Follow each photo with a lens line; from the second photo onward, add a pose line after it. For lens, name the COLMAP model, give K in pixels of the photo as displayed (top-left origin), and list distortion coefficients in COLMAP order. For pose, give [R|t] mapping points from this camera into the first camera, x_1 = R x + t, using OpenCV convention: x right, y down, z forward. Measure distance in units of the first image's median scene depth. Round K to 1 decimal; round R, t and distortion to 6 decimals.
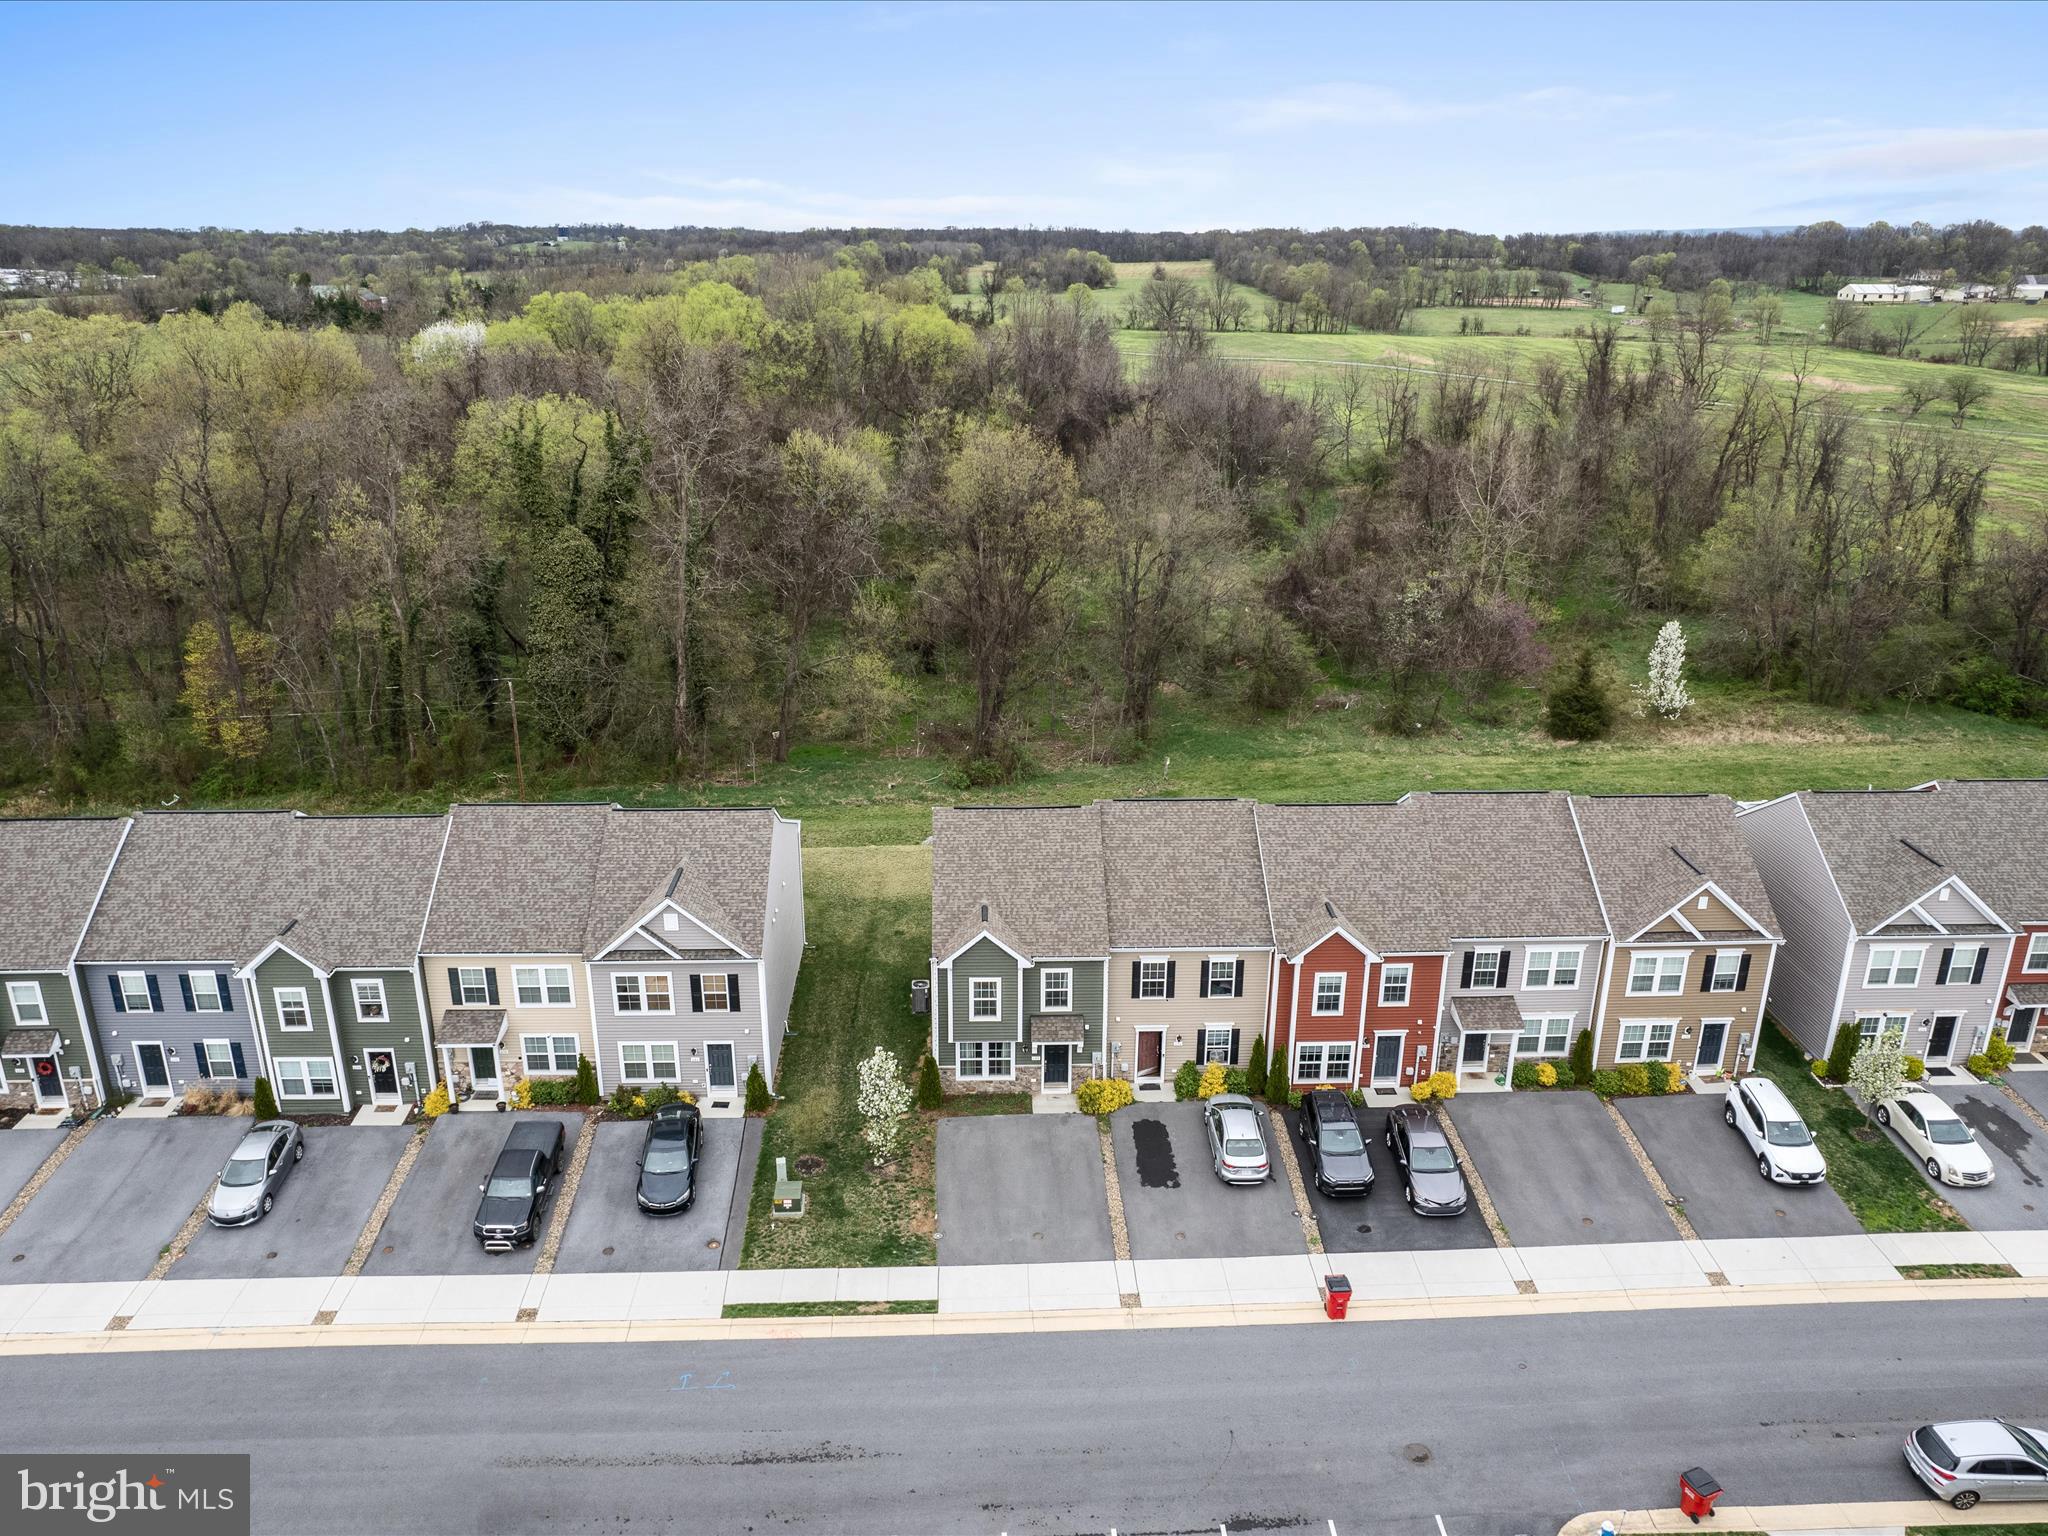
lens RADIAL K [[1560.3, 0, 1024.0], [0, 1560.3, 768.0], [0, 0, 1]] dist [-0.079466, 0.056474]
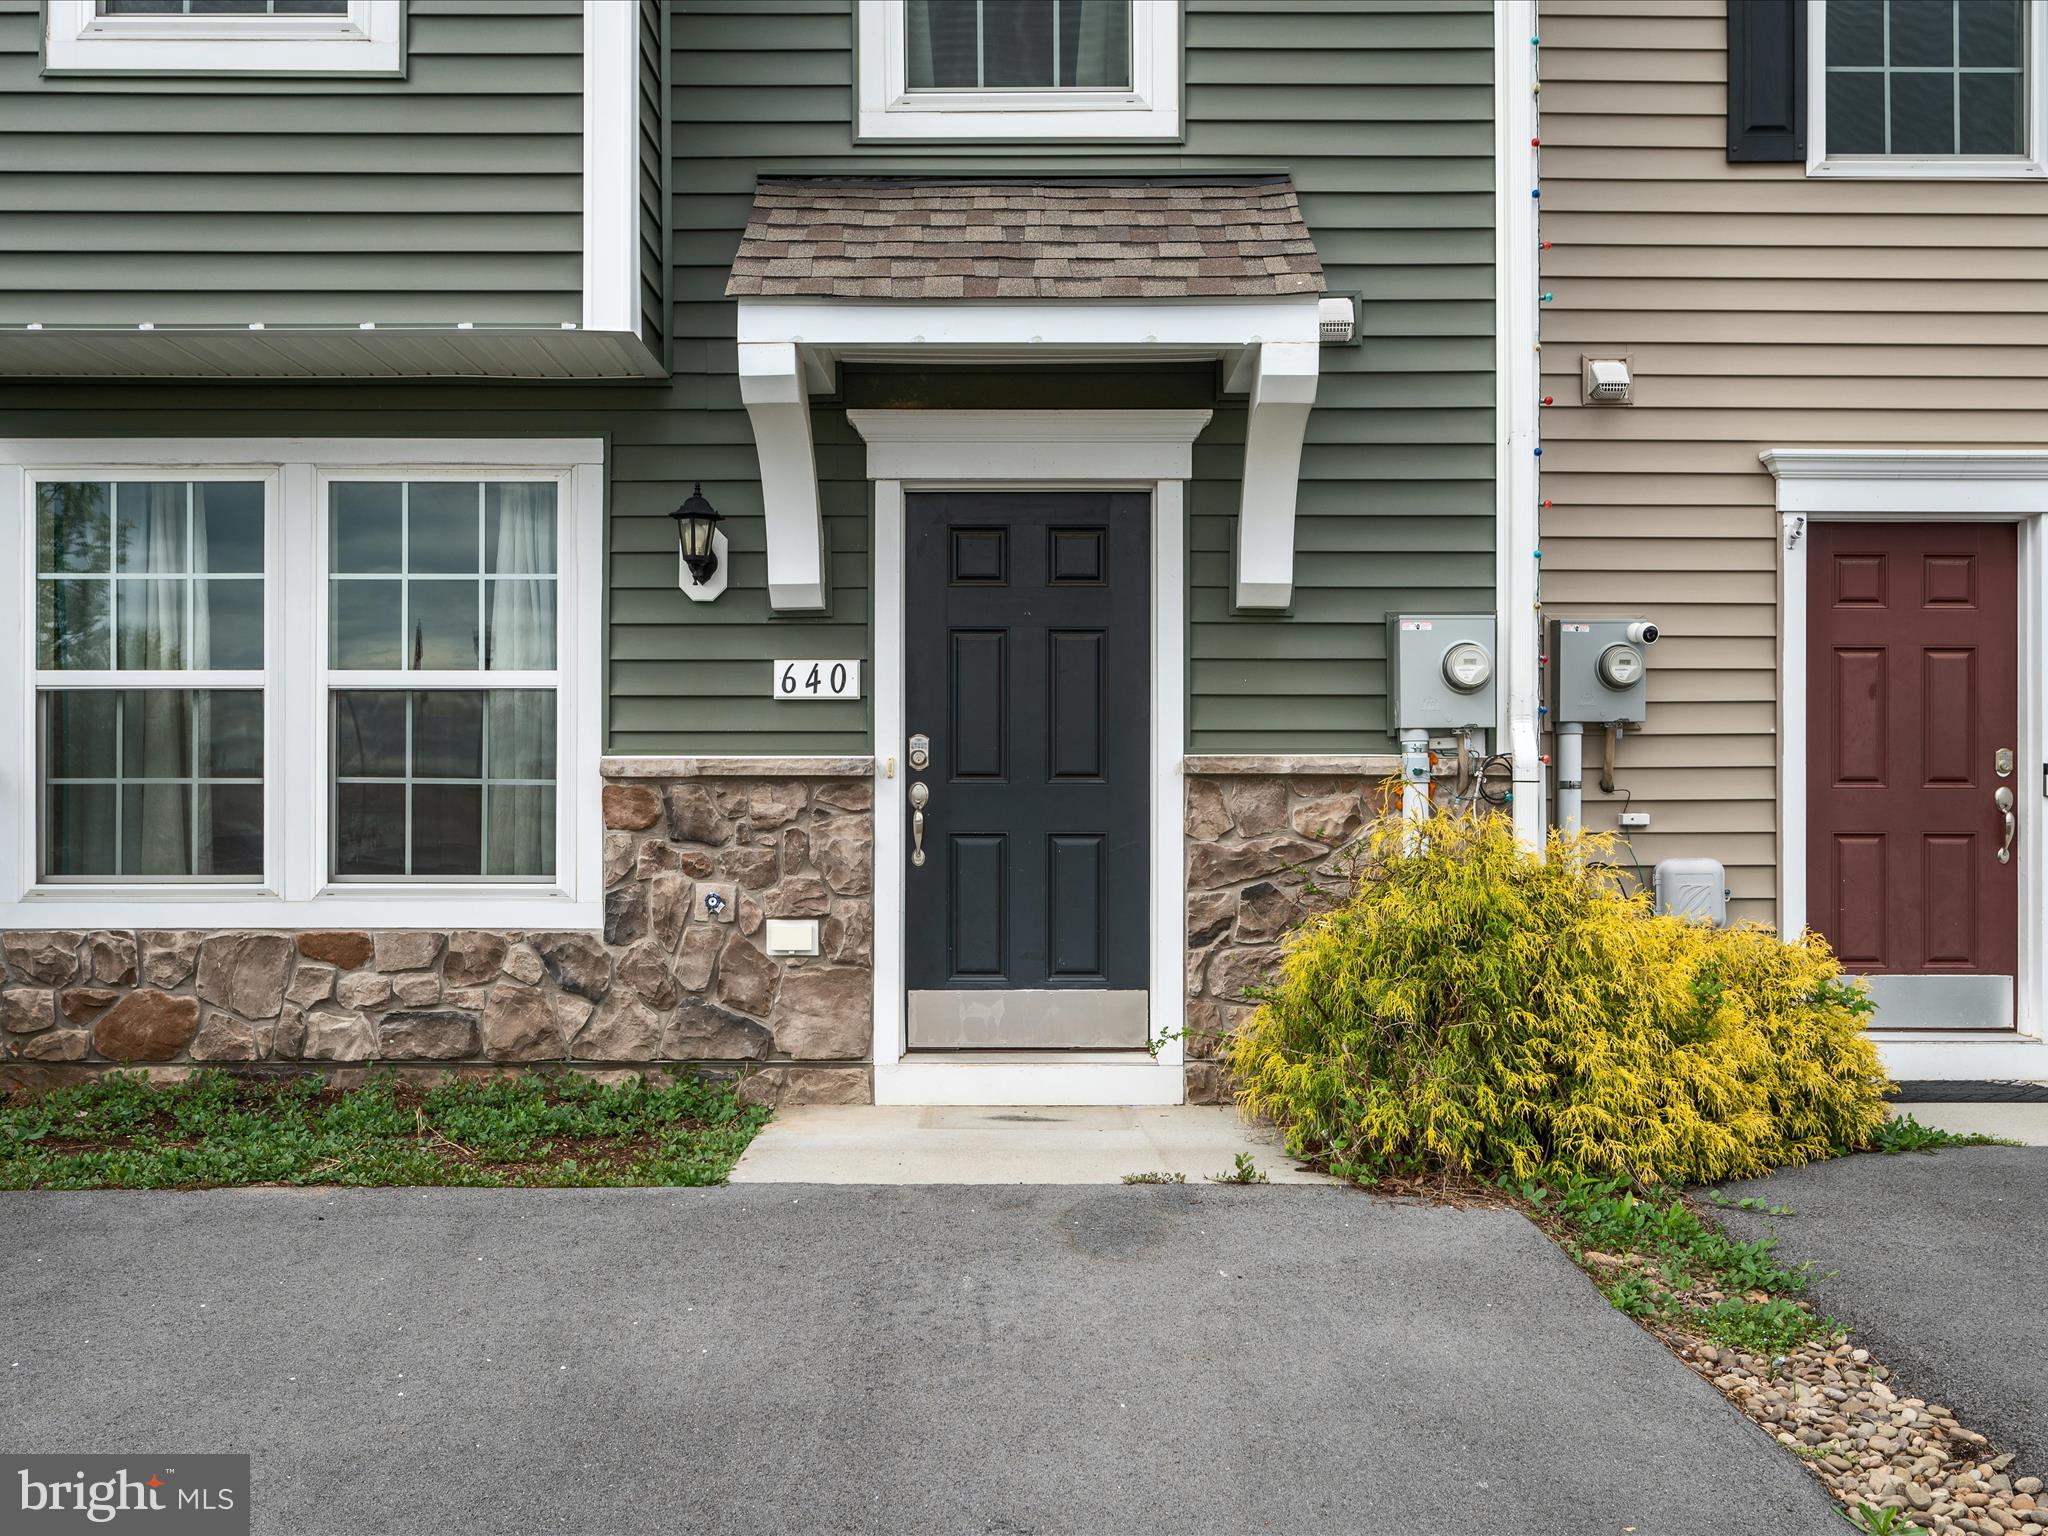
lens RADIAL K [[1940.3, 0, 995.4], [0, 1940.3, 768.3], [0, 0, 1]] dist [0.001350, 0.004296]
pose [[0.999402, -0.003666, -0.034380, 0.023359], [-0.008754, 0.935131, -0.354193, 0.237707], [0.033448, 0.354282, 0.934540, 0.900236]]
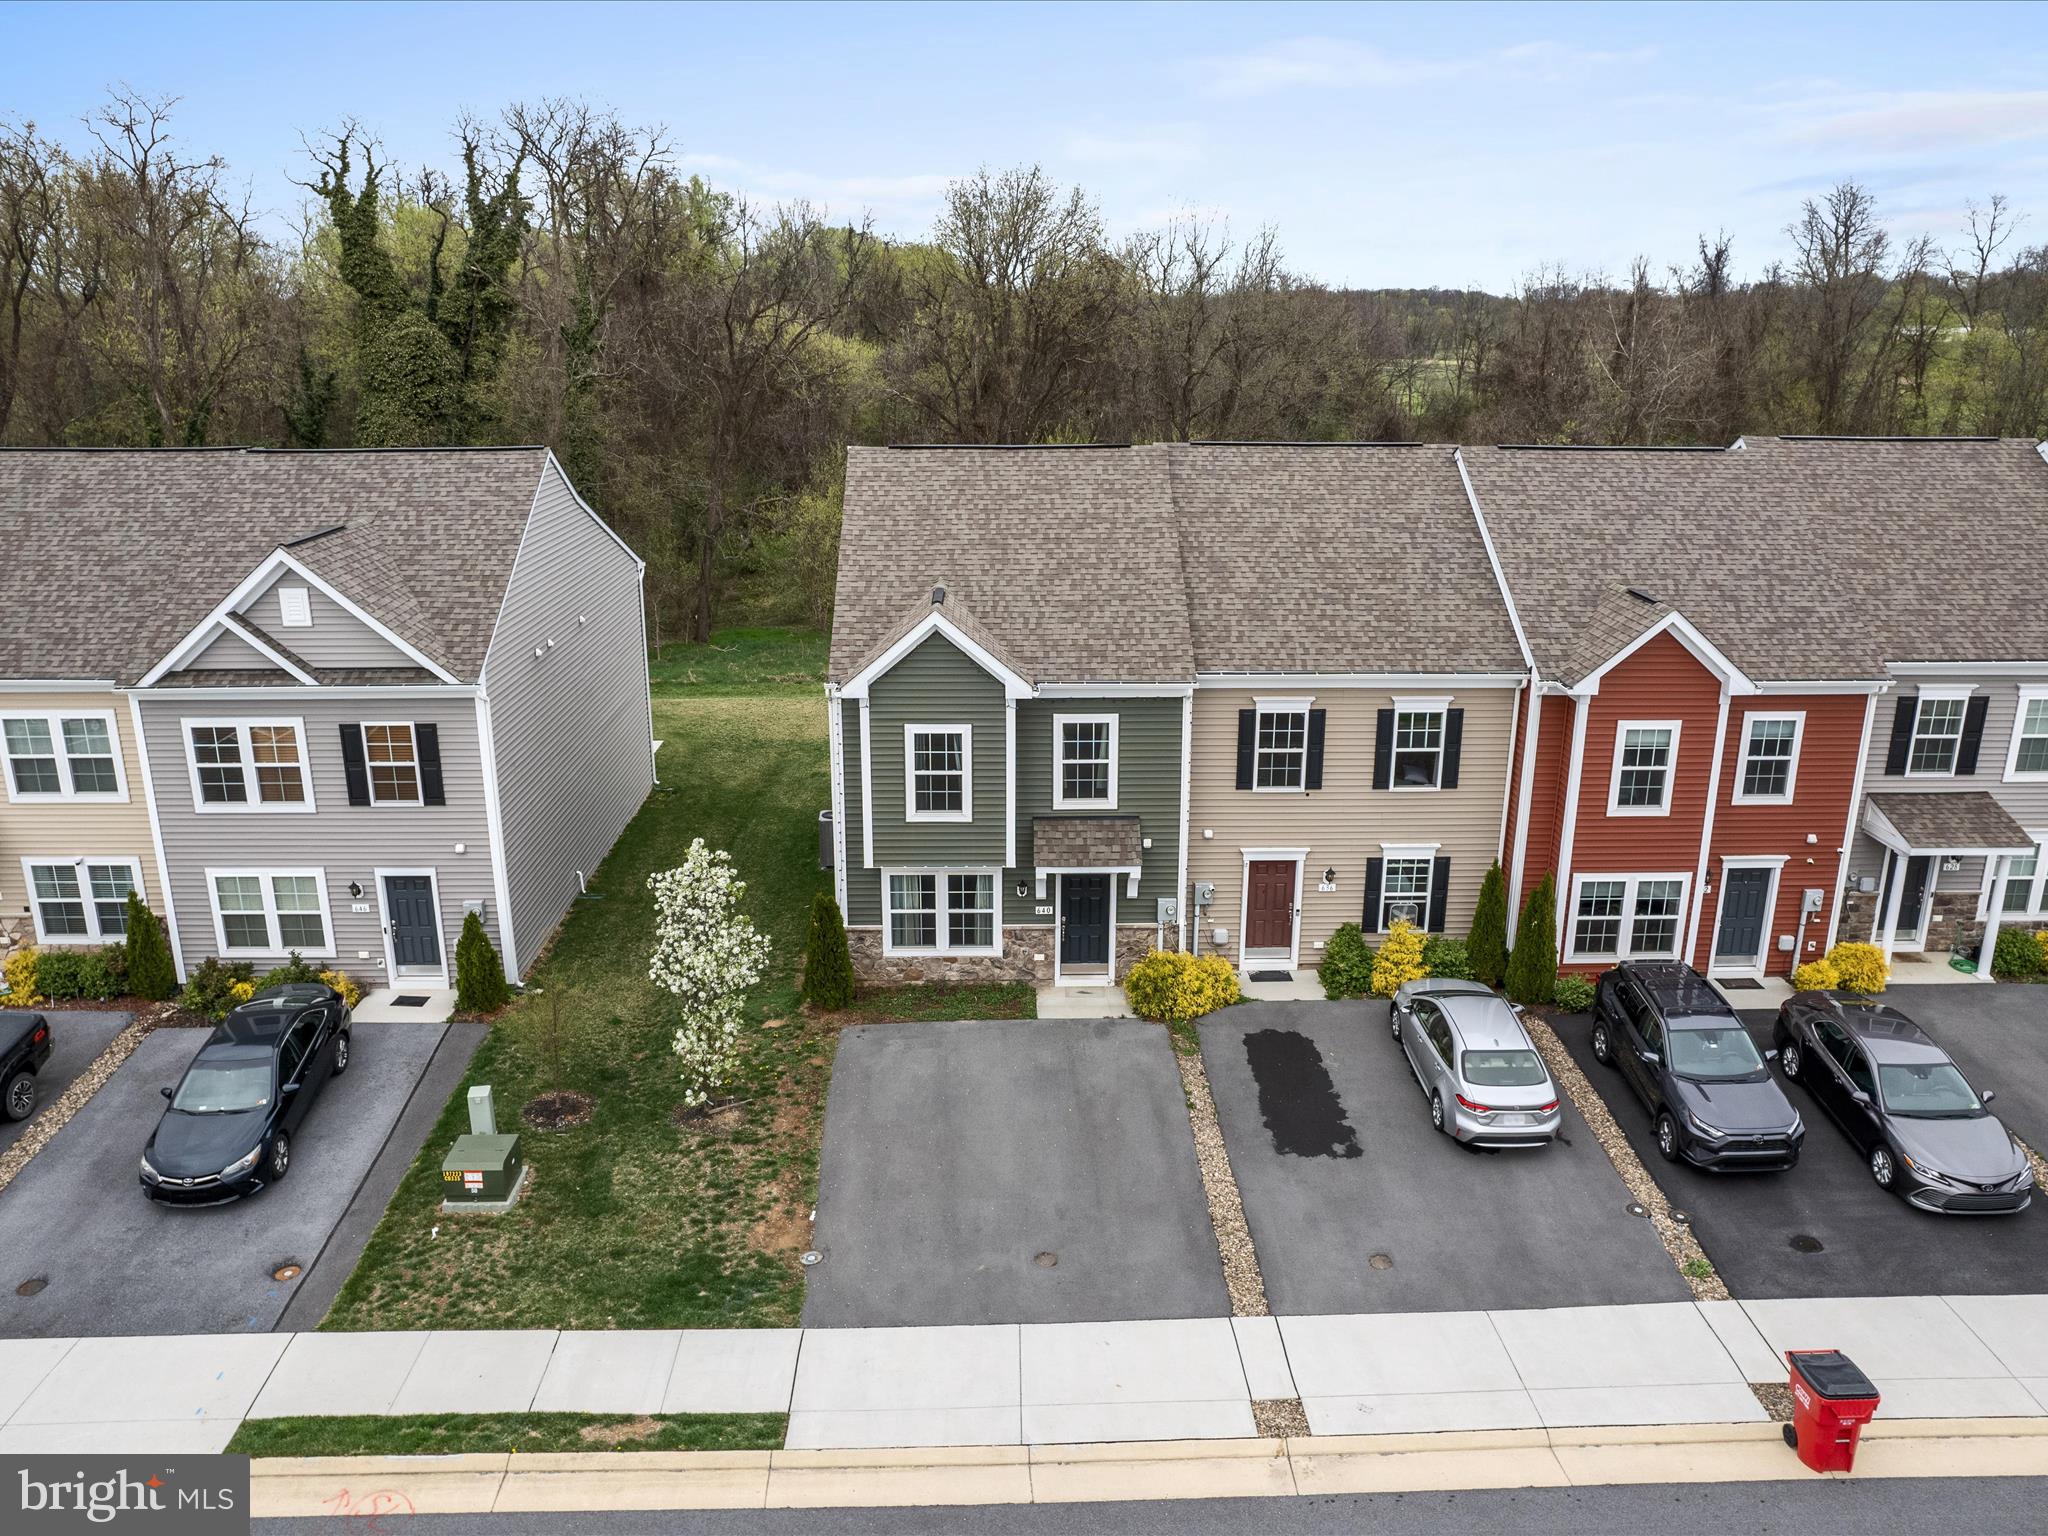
lens RADIAL K [[1560.3, 0, 1024.0], [0, 1560.3, 768.0], [0, 0, 1]] dist [-0.079466, 0.056474]
pose [[0.999927, 0.000993, -0.012002, 0.007321], [-0.001626, 0.998599, -0.052888, 0.169709], [0.011933, 0.052904, 0.998528, 0.508356]]
